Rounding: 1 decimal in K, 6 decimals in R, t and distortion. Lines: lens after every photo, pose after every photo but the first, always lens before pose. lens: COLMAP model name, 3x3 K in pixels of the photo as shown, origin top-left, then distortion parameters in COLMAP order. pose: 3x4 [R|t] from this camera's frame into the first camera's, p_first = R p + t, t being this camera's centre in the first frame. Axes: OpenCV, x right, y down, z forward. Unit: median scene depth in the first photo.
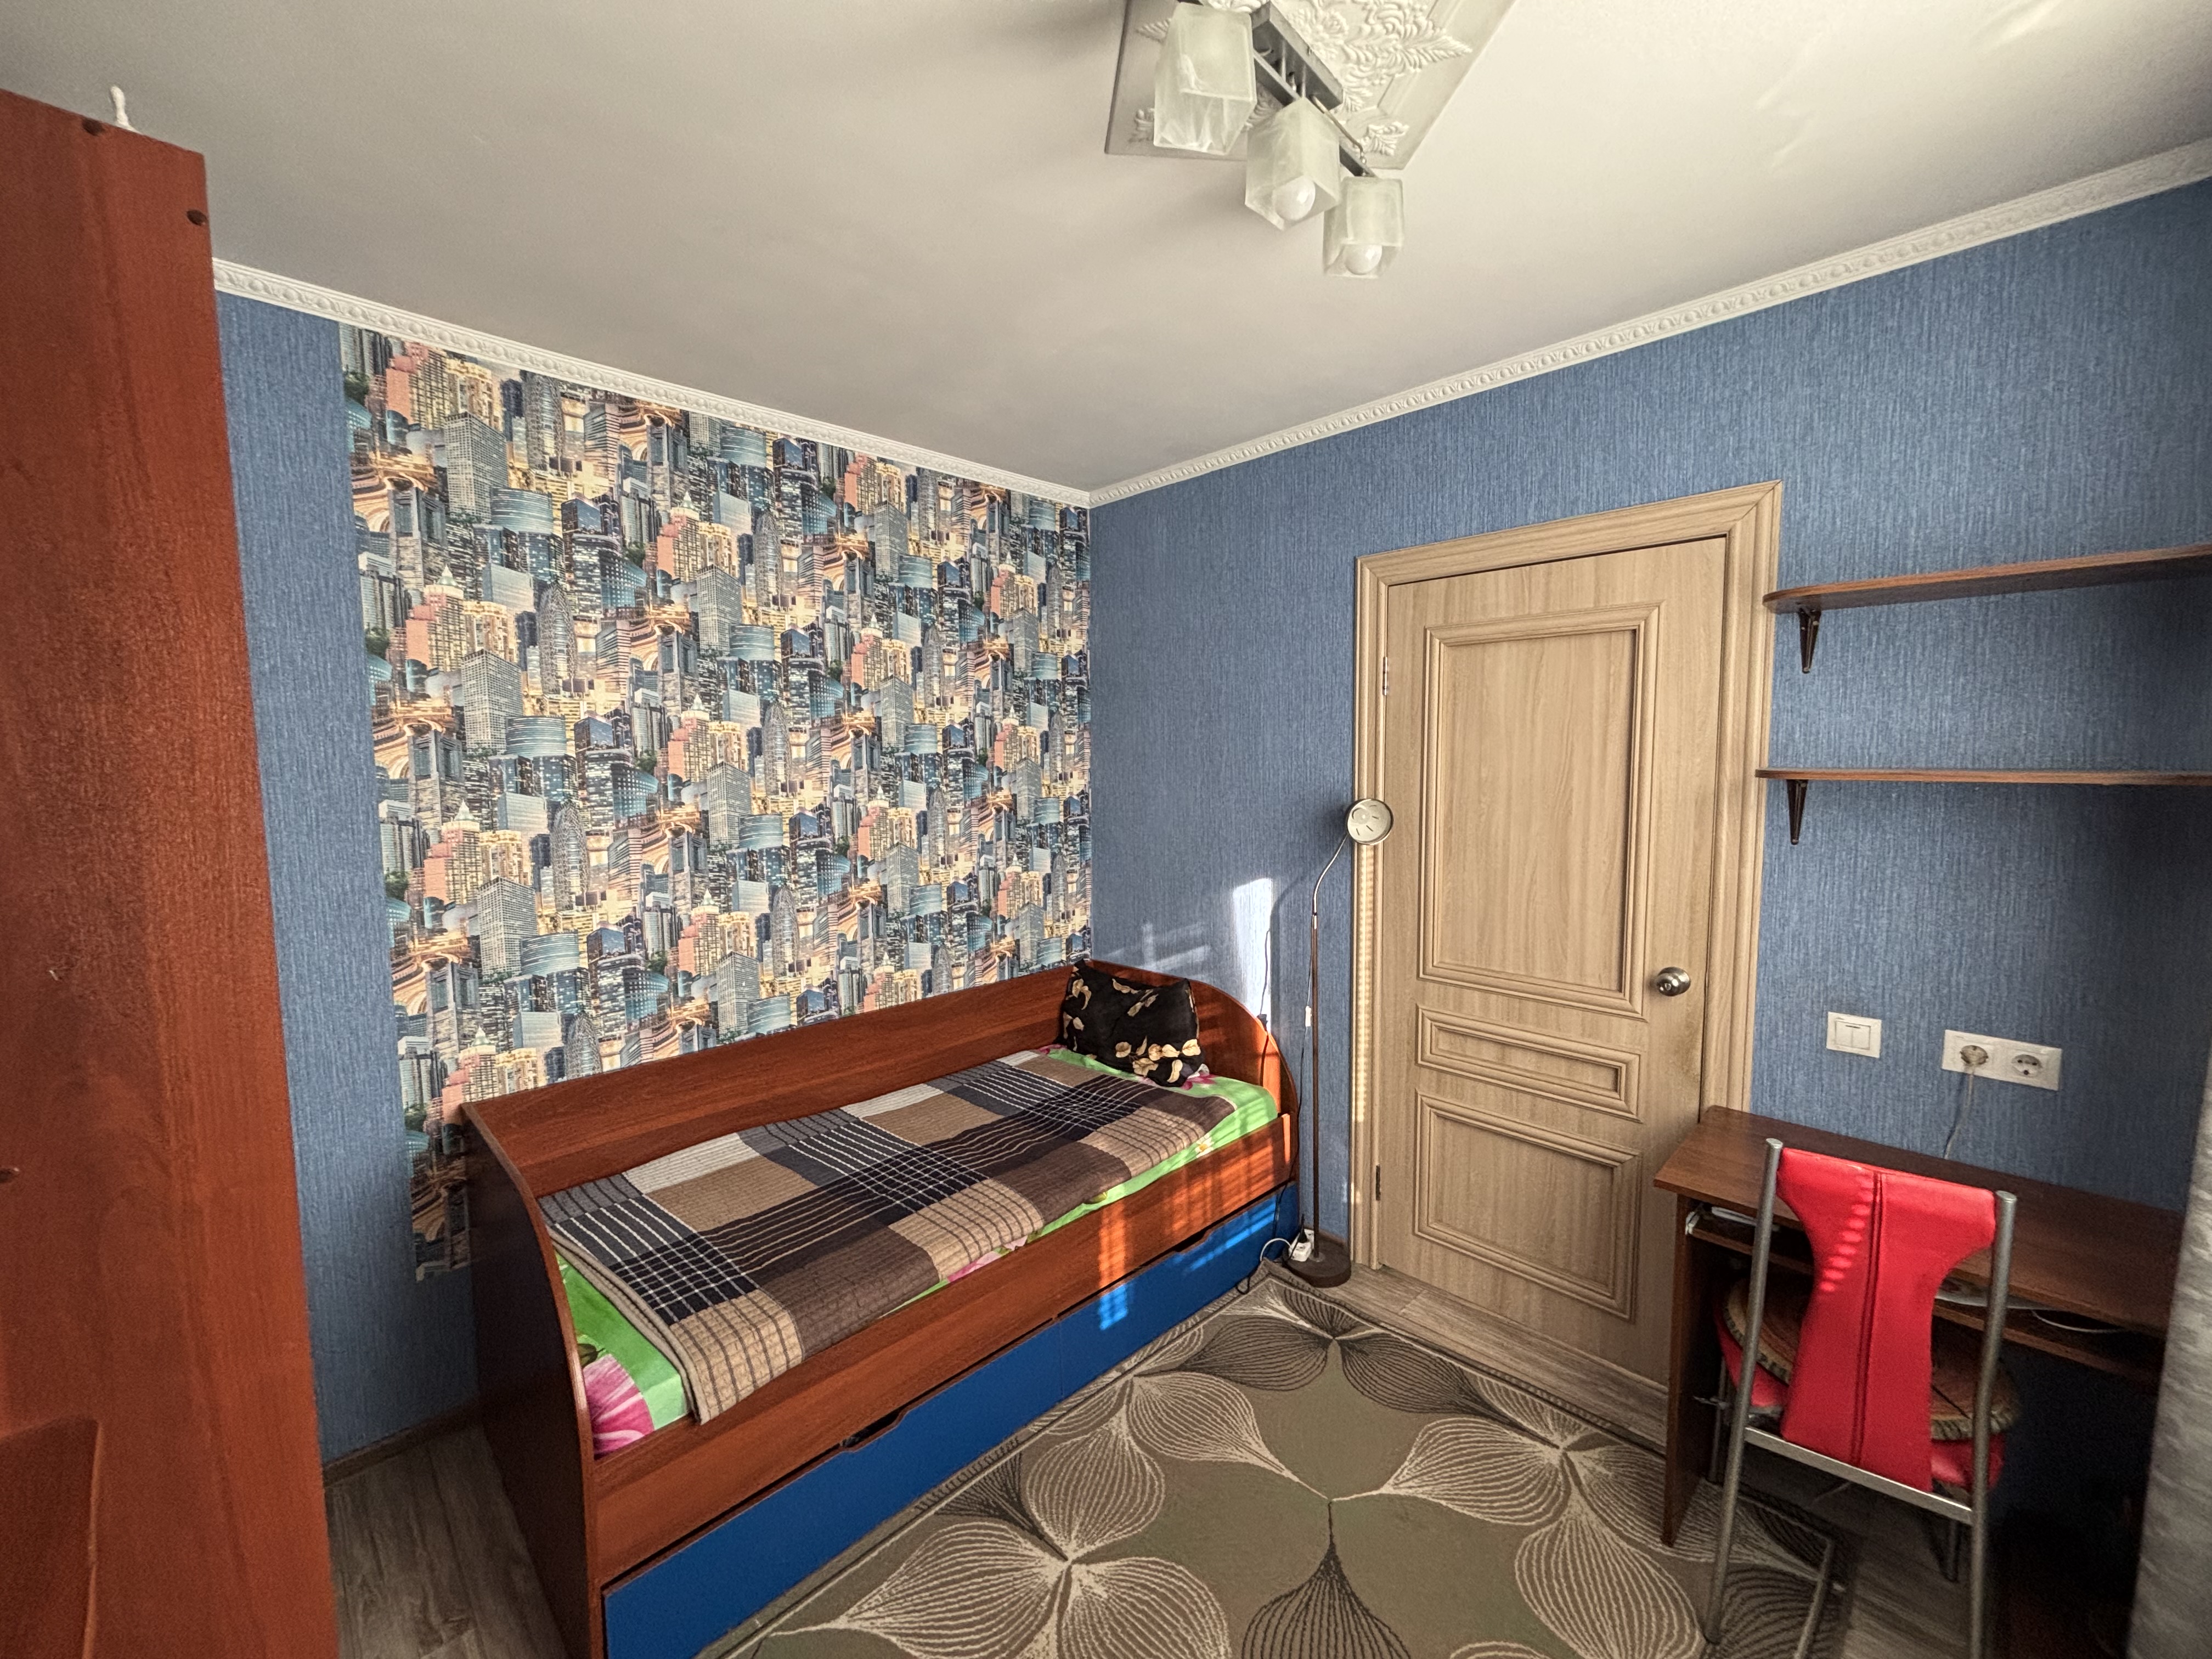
lens RADIAL K [[902.9, 0, 1106.0], [0, 902.9, 829.5], [0, 0, 1]] dist [-0.002409, 0.000095]
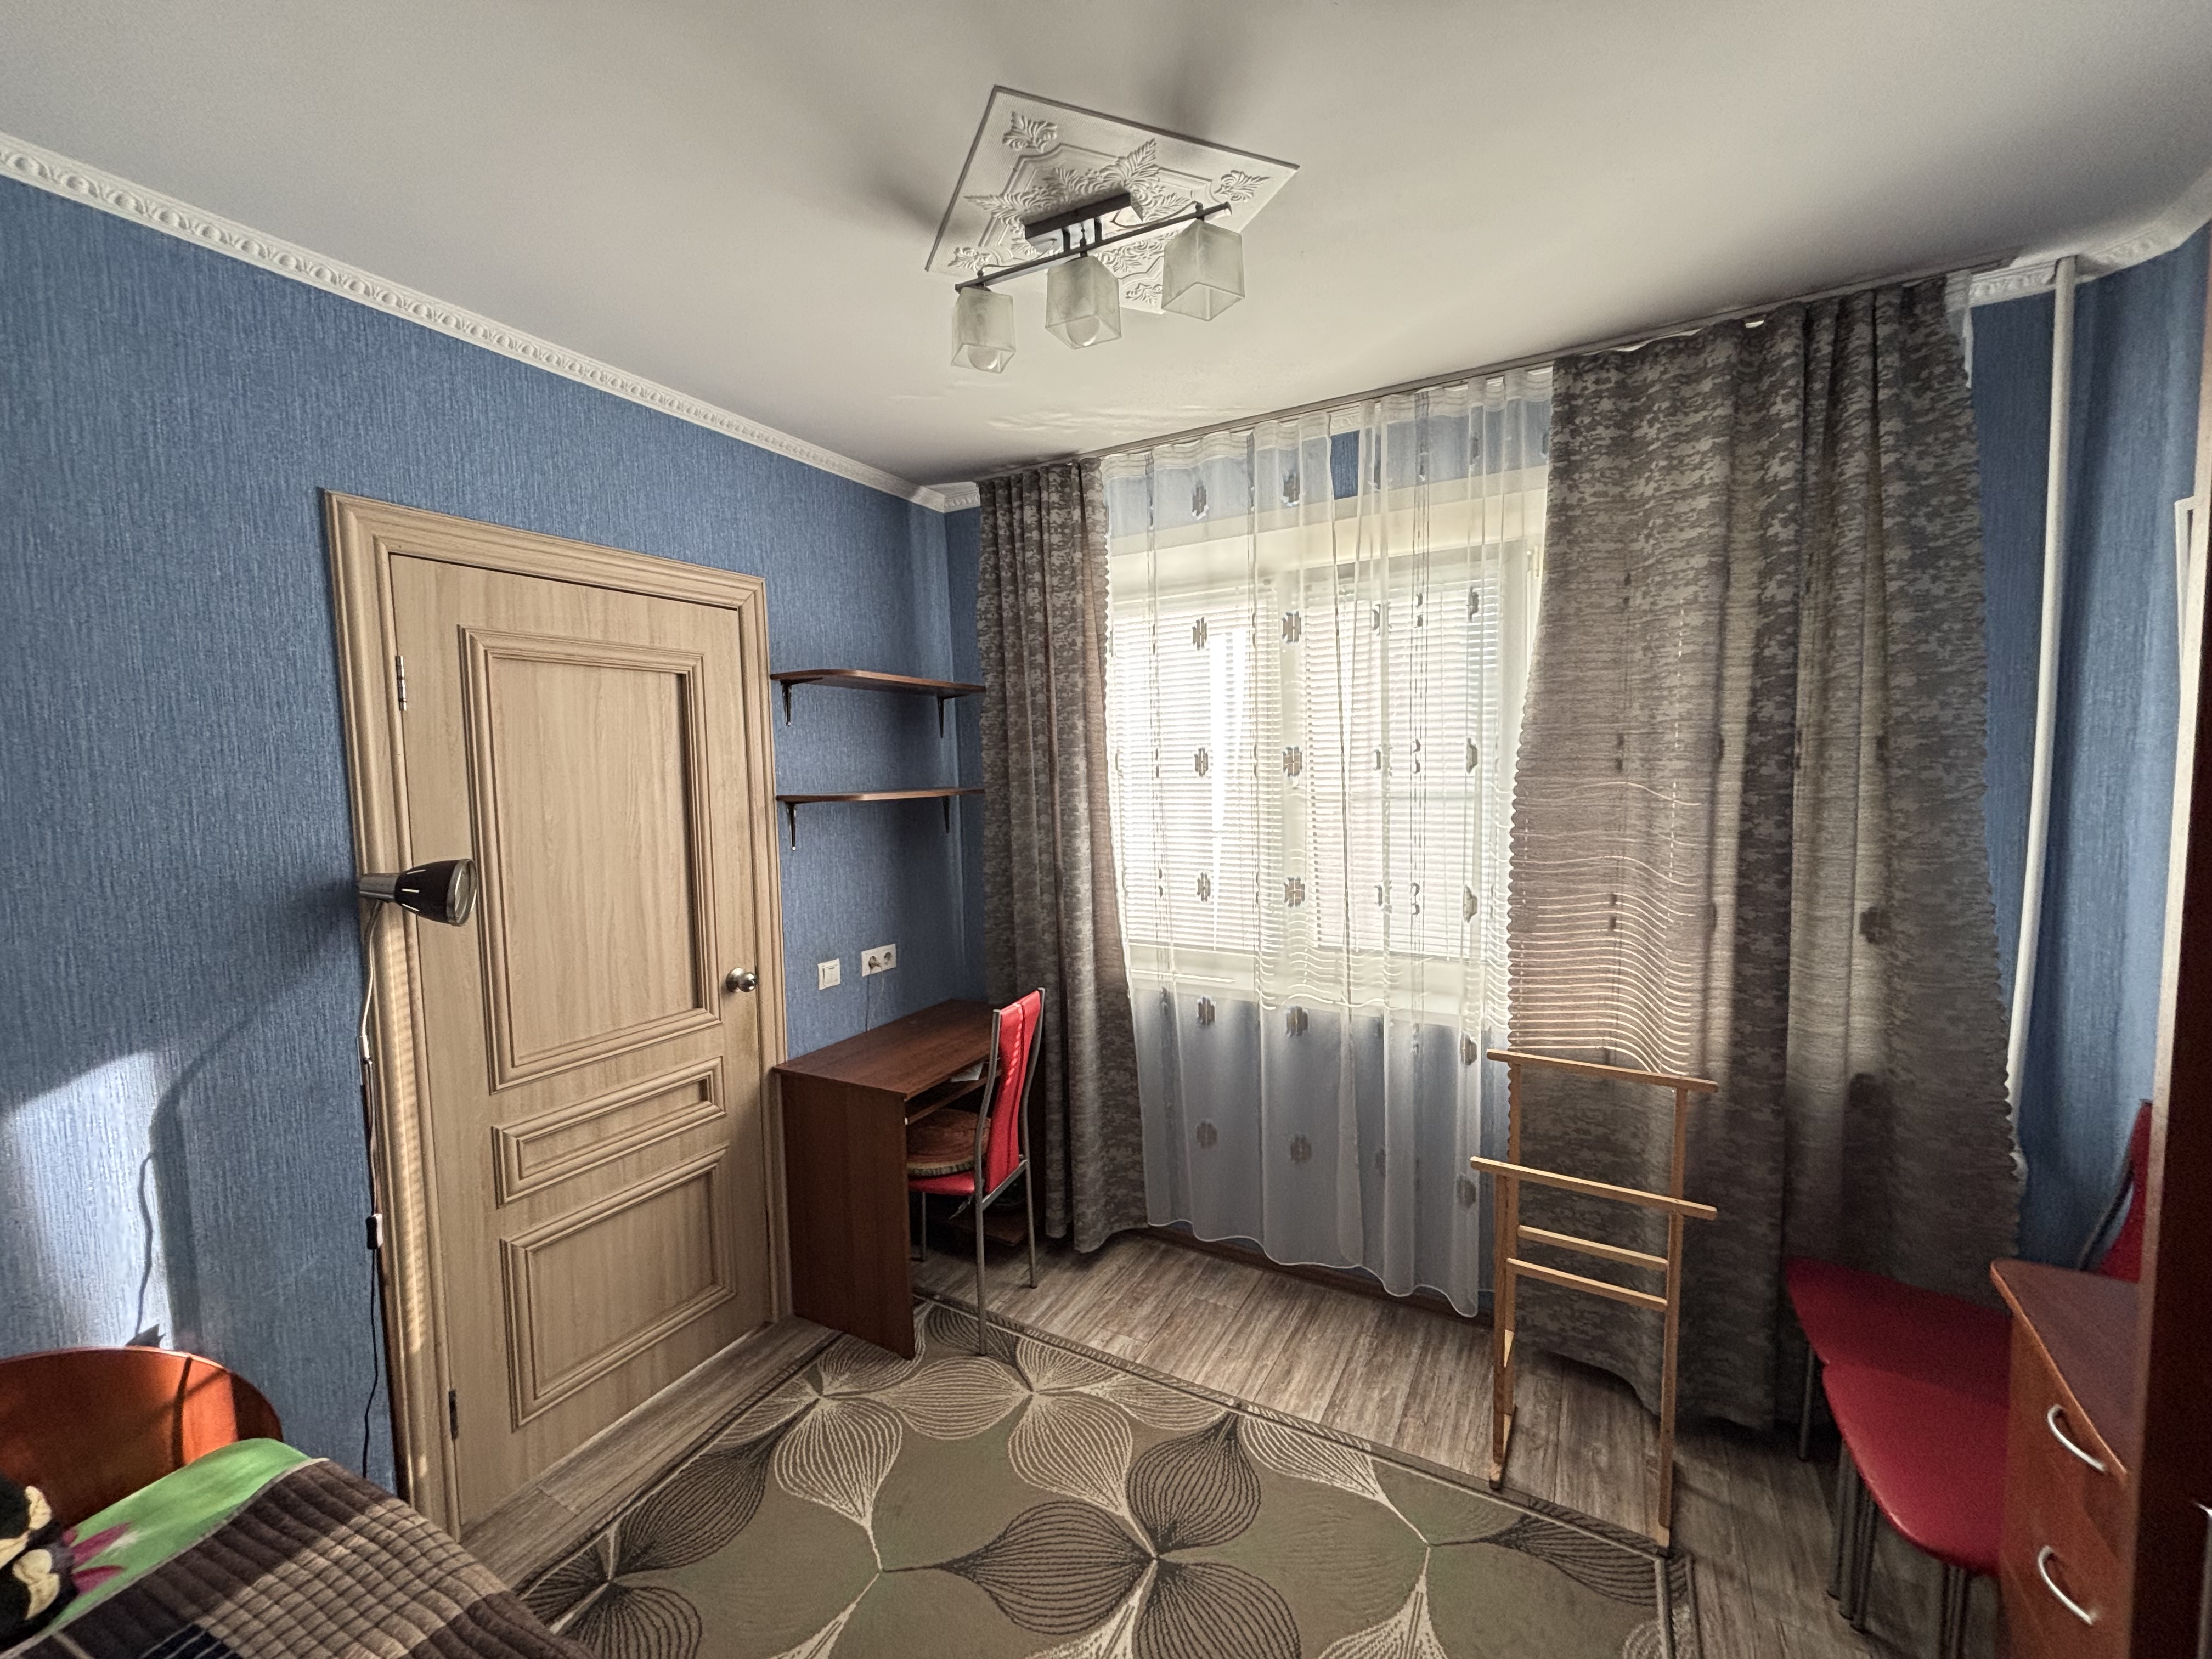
lens RADIAL K [[902.9, 0, 1106.0], [0, 902.9, 829.5], [0, 0, 1]] dist [-0.002409, 0.000095]
pose [[-0.293911, -0.054351, 0.954286, -0.592028], [0.107221, 0.990206, 0.089420, -0.075394], [-0.949800, 0.128601, -0.285205, 0.820857]]
